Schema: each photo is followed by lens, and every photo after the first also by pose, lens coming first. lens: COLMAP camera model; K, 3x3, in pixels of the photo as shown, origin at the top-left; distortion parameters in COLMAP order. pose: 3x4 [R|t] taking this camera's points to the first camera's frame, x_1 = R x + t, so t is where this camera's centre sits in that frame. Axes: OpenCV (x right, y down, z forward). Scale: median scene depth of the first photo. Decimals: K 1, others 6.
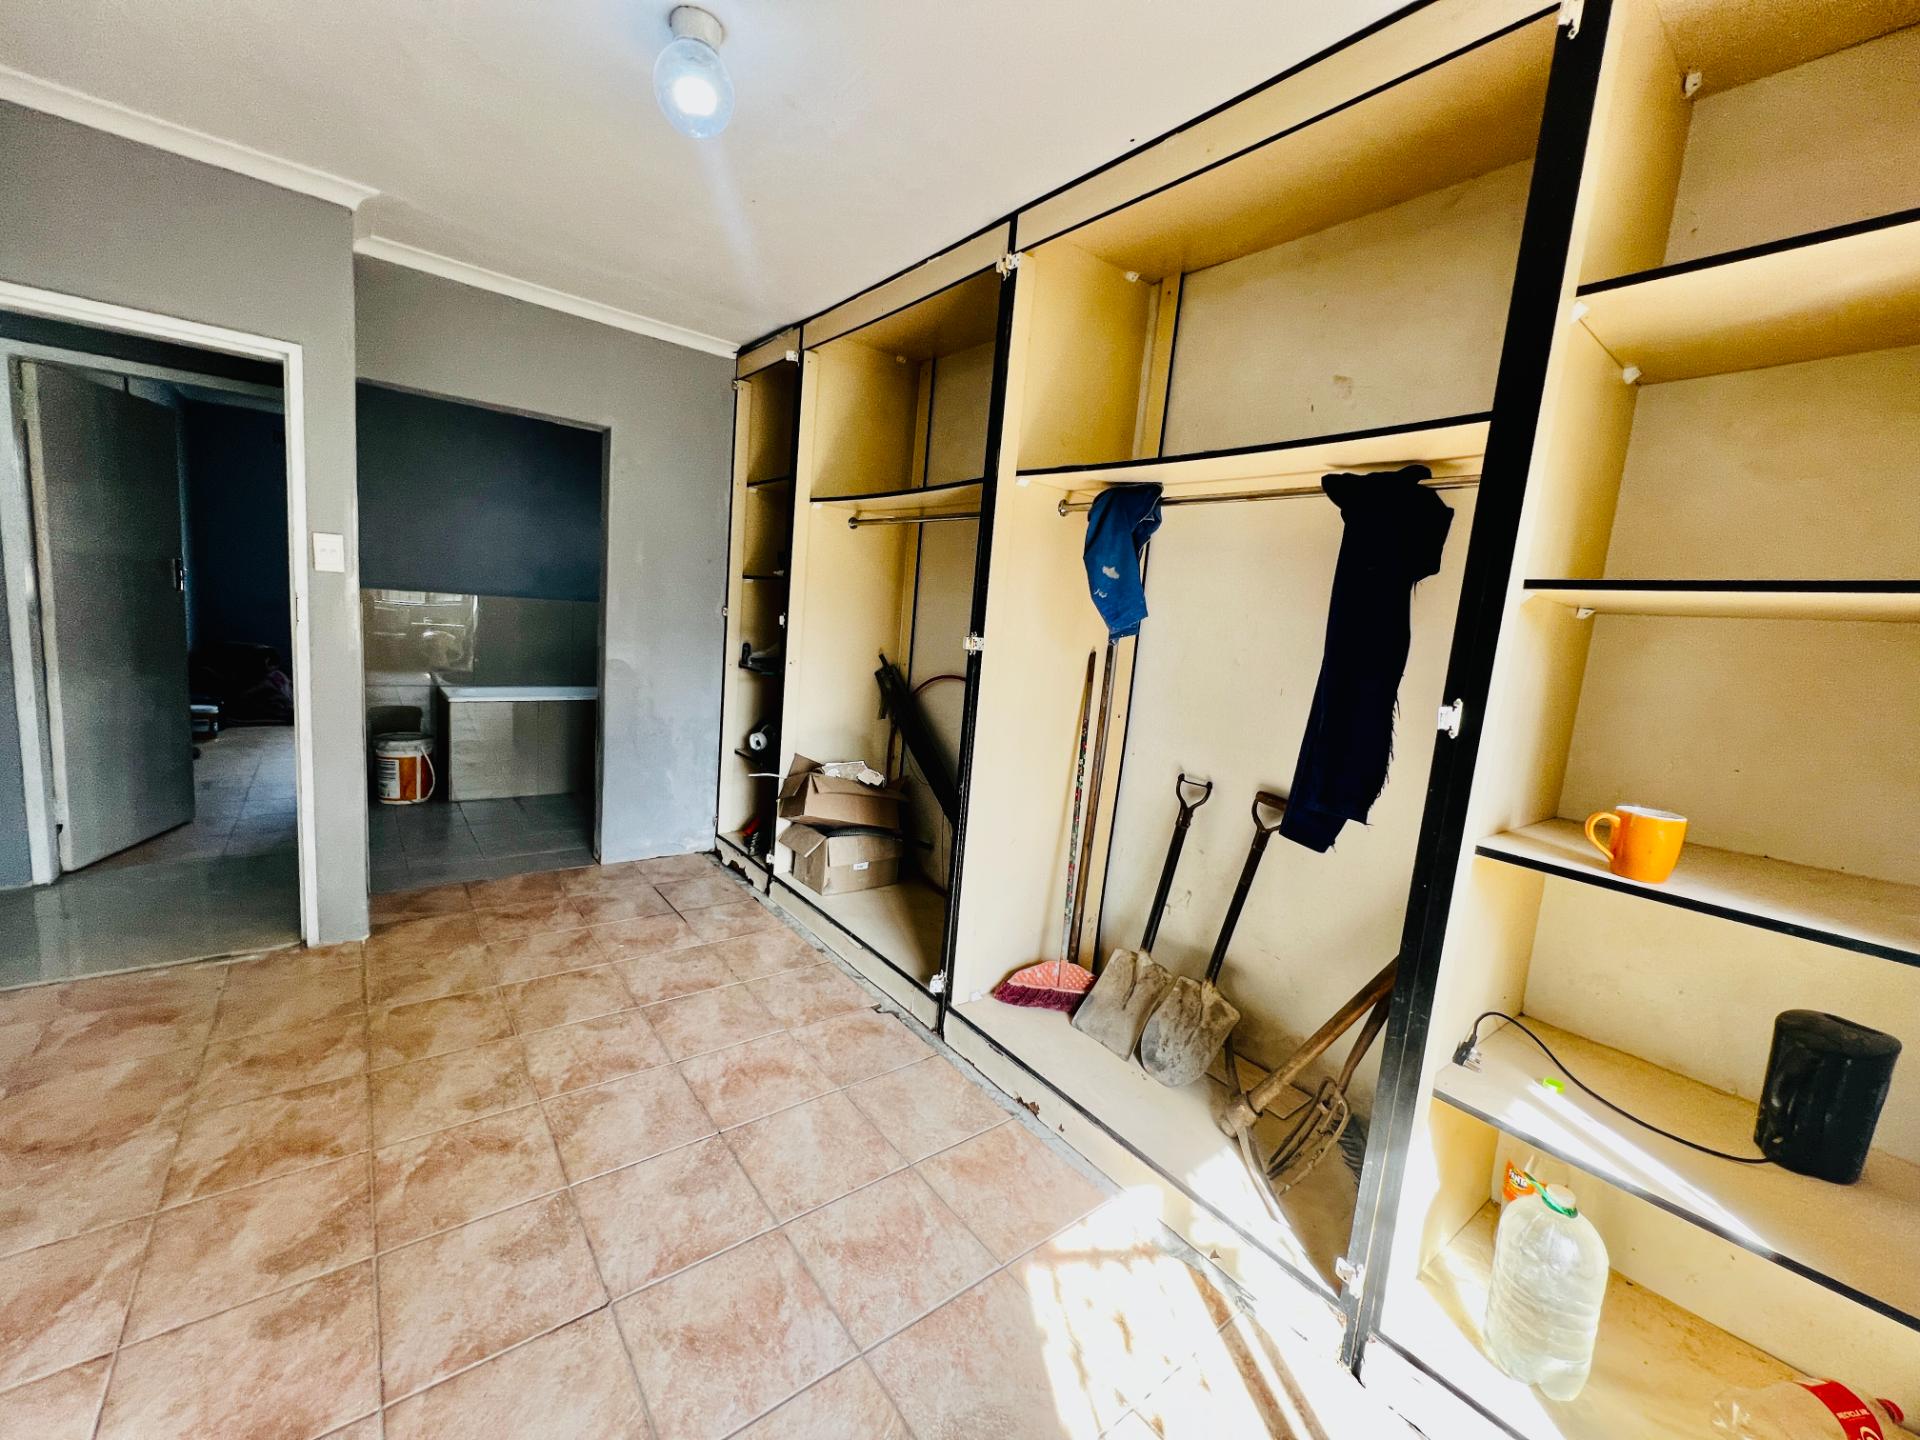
lens RADIAL K [[770.8, 0, 960.8], [0, 770.8, 718.7], [0, 0, 1]] dist [-0.002199, 0.001256]
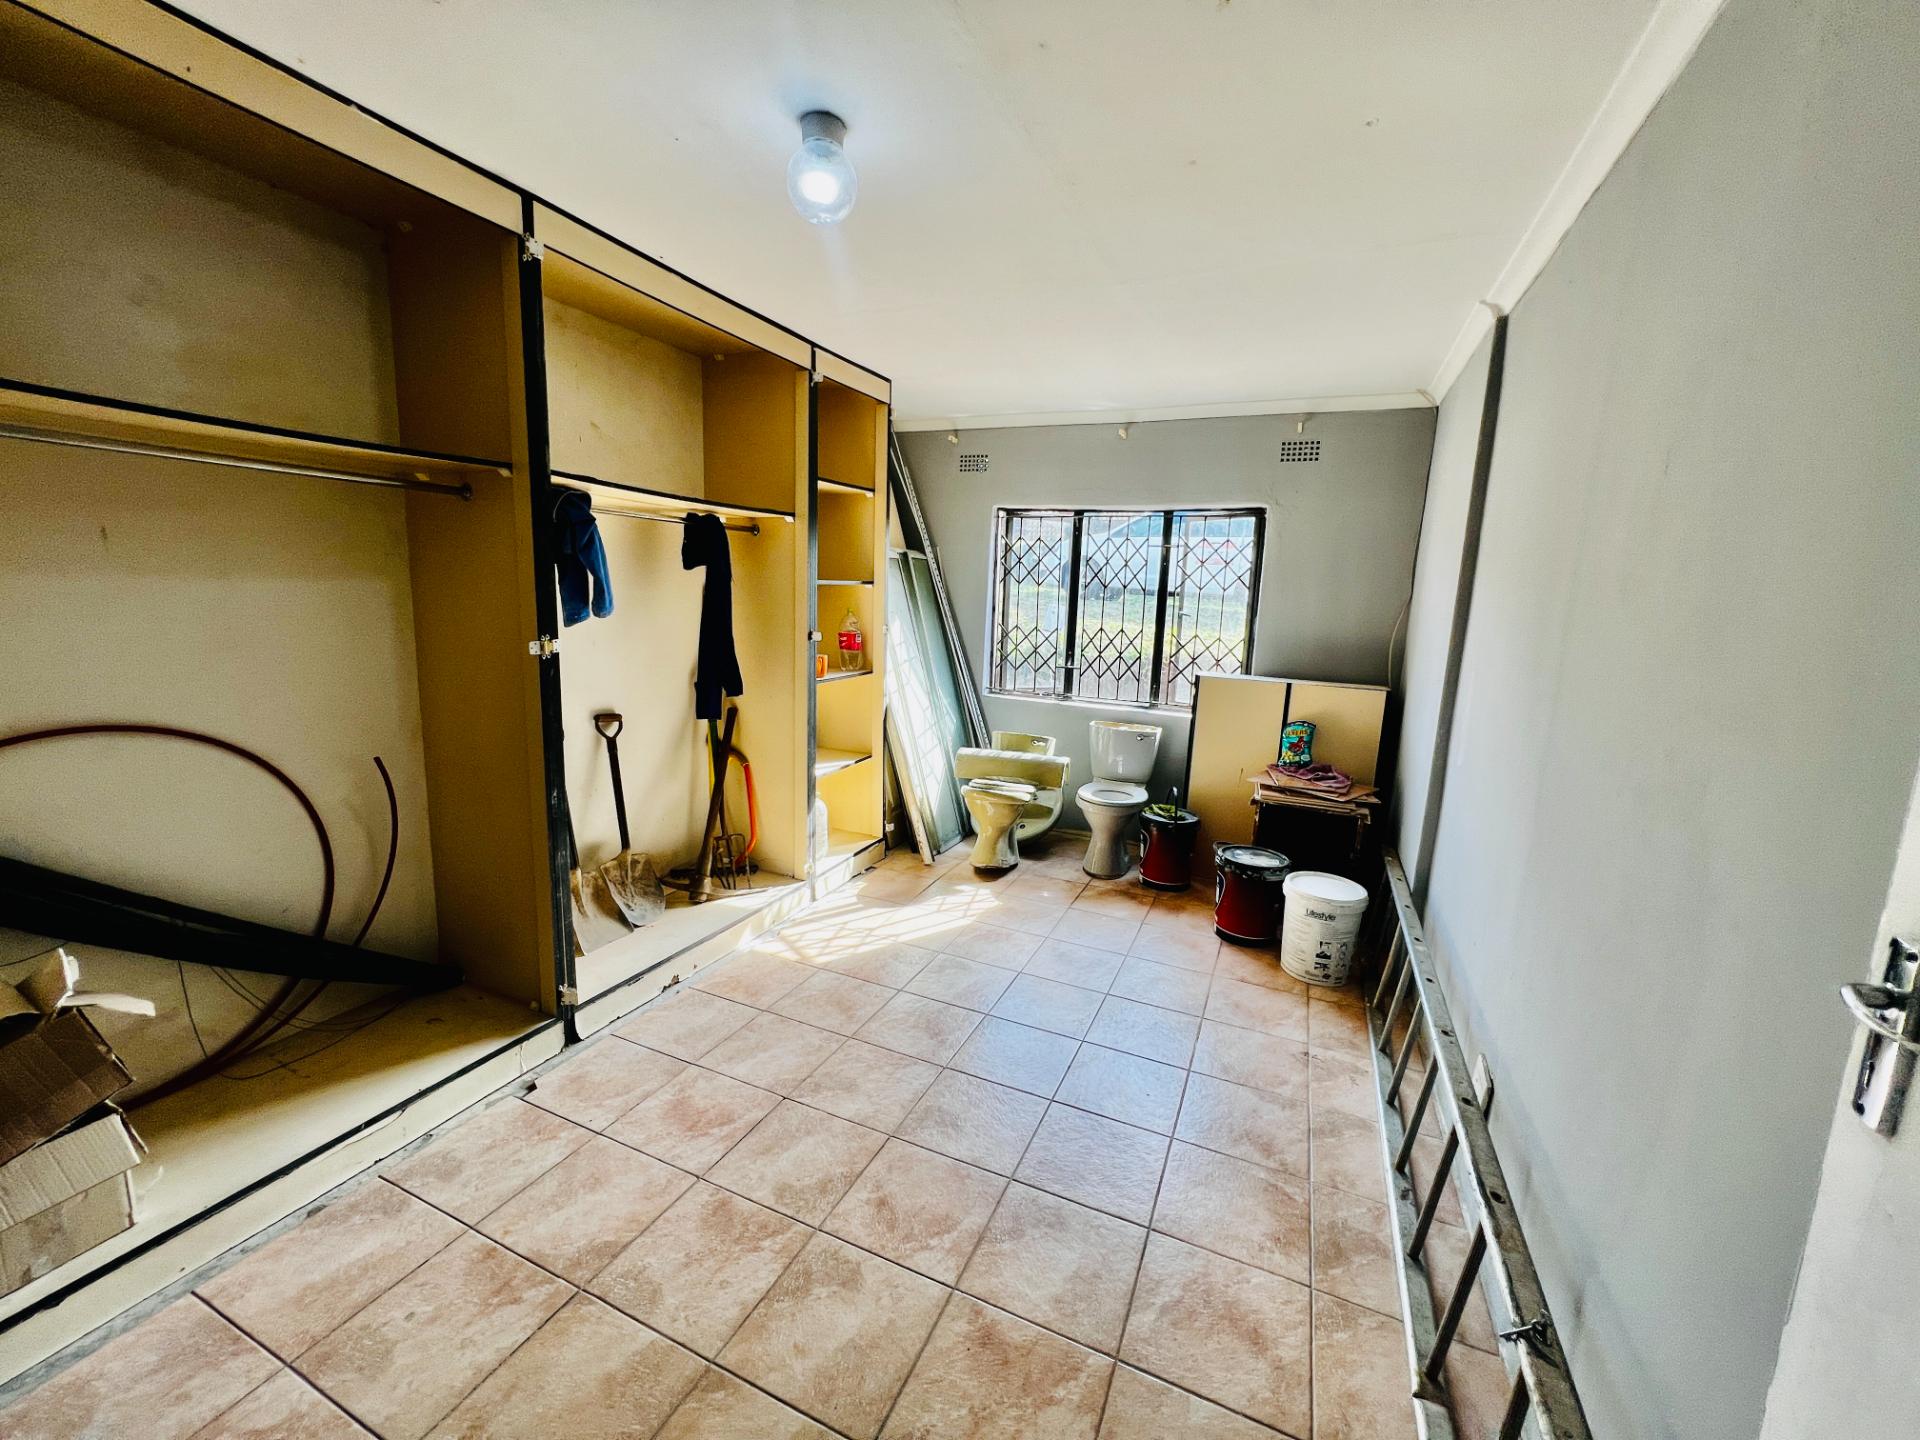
lens RADIAL K [[770.8, 0, 958.9], [0, 770.8, 715.0], [0, 0, 1]] dist [-0.002199, 0.001256]
pose [[-0.460163, -0.243695, 0.853735, -1.153689], [0.045439, 0.953868, 0.296769, -0.301703], [-0.886671, 0.175355, -0.427861, 1.055610]]
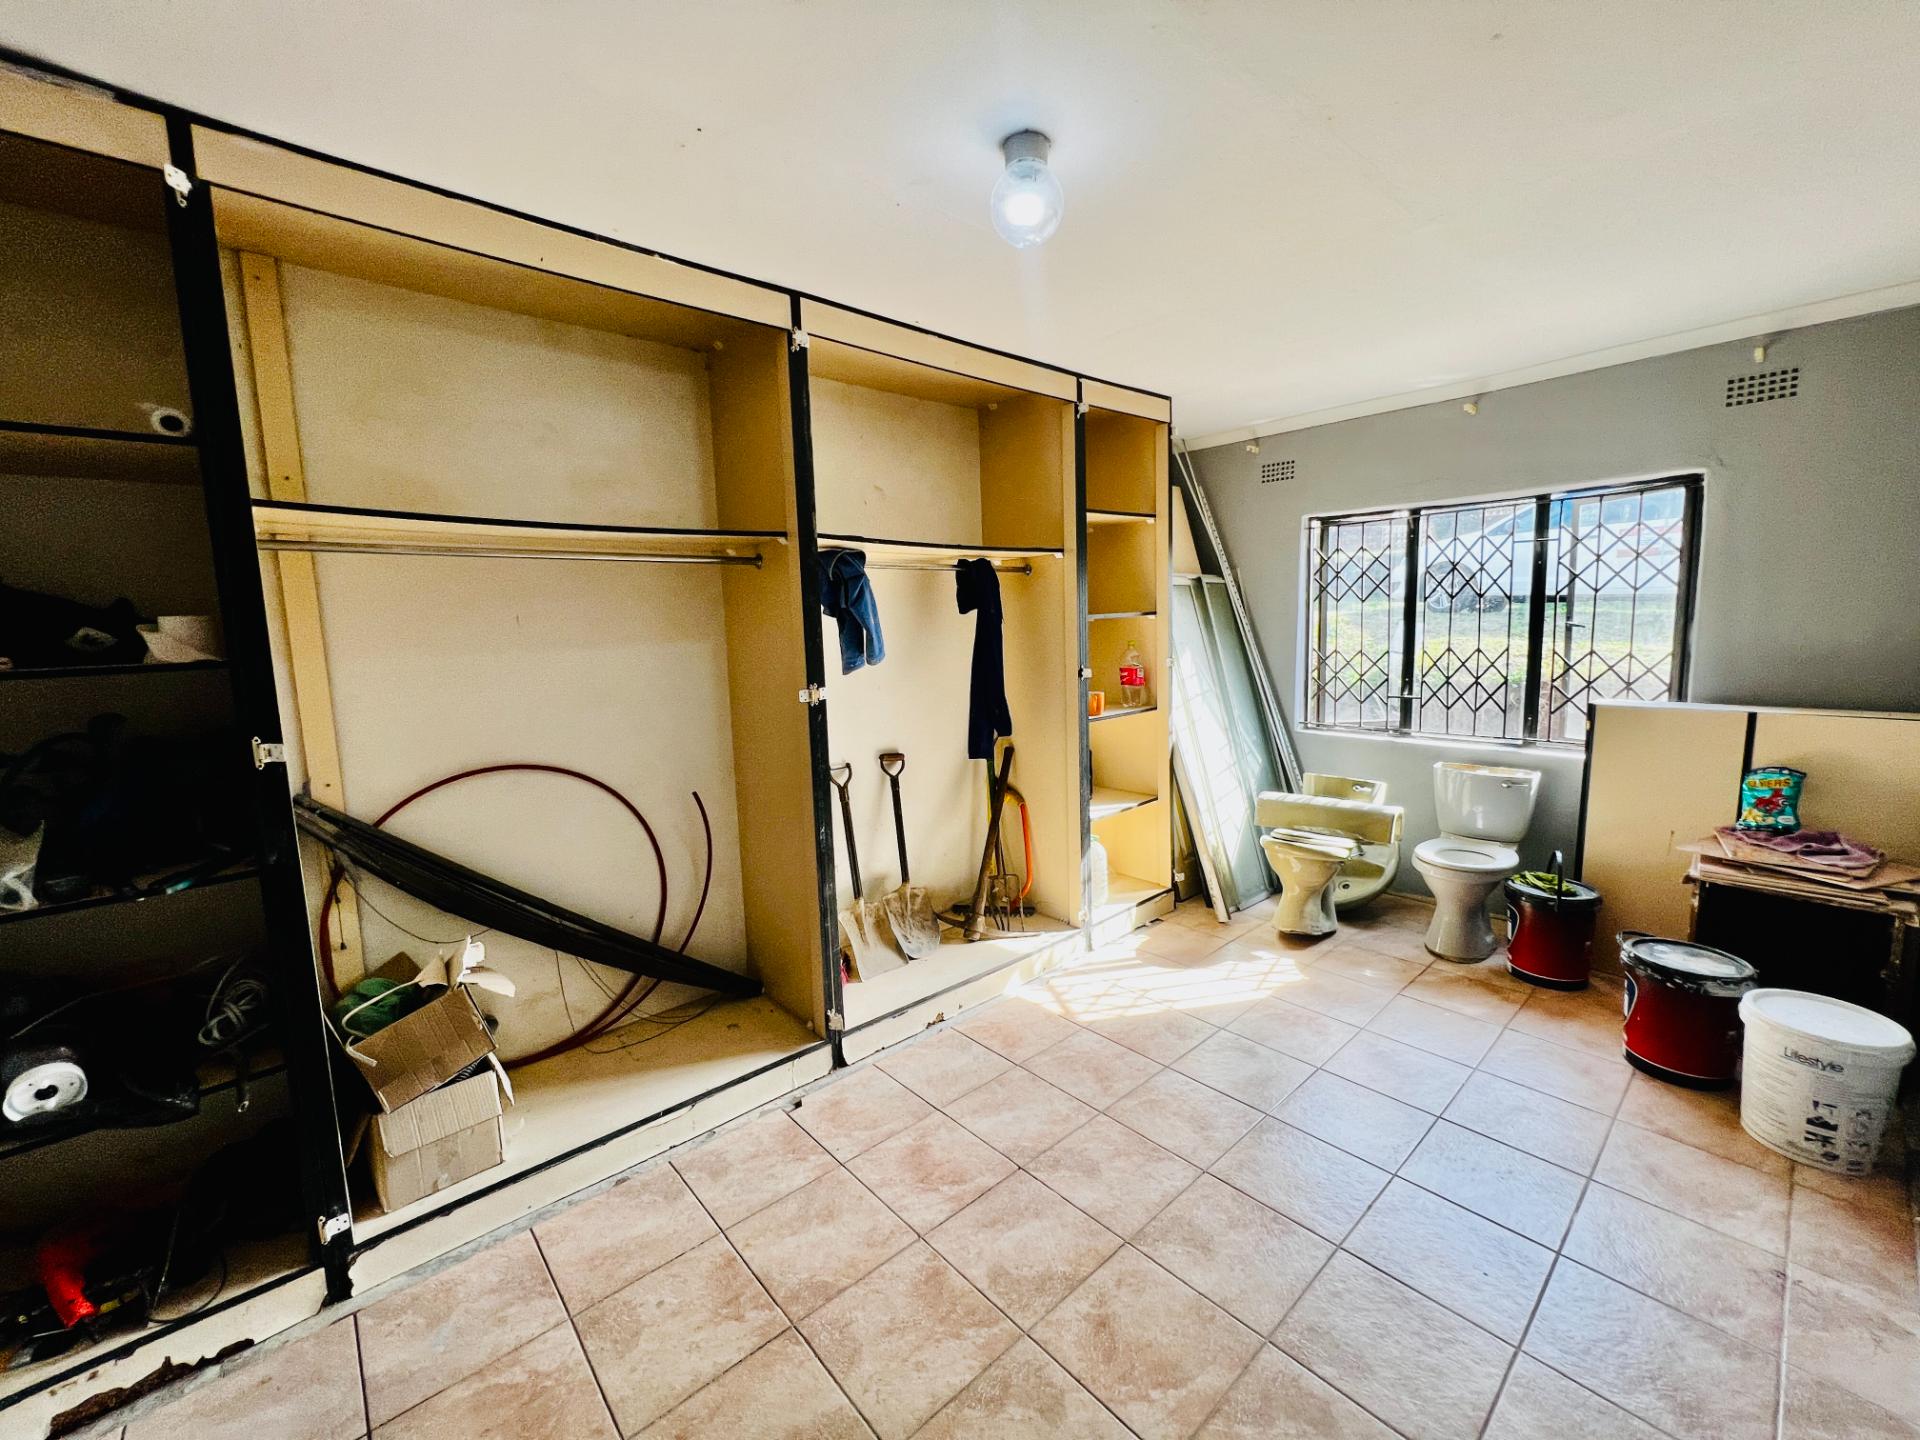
lens RADIAL K [[770.8, 0, 958.2], [0, 770.8, 715.3], [0, 0, 1]] dist [-0.002199, 0.001256]
pose [[-0.062180, -0.202355, 0.977336, -1.115553], [0.163158, 0.963997, 0.209973, -0.280216], [-0.984639, 0.172517, -0.026926, 0.914463]]
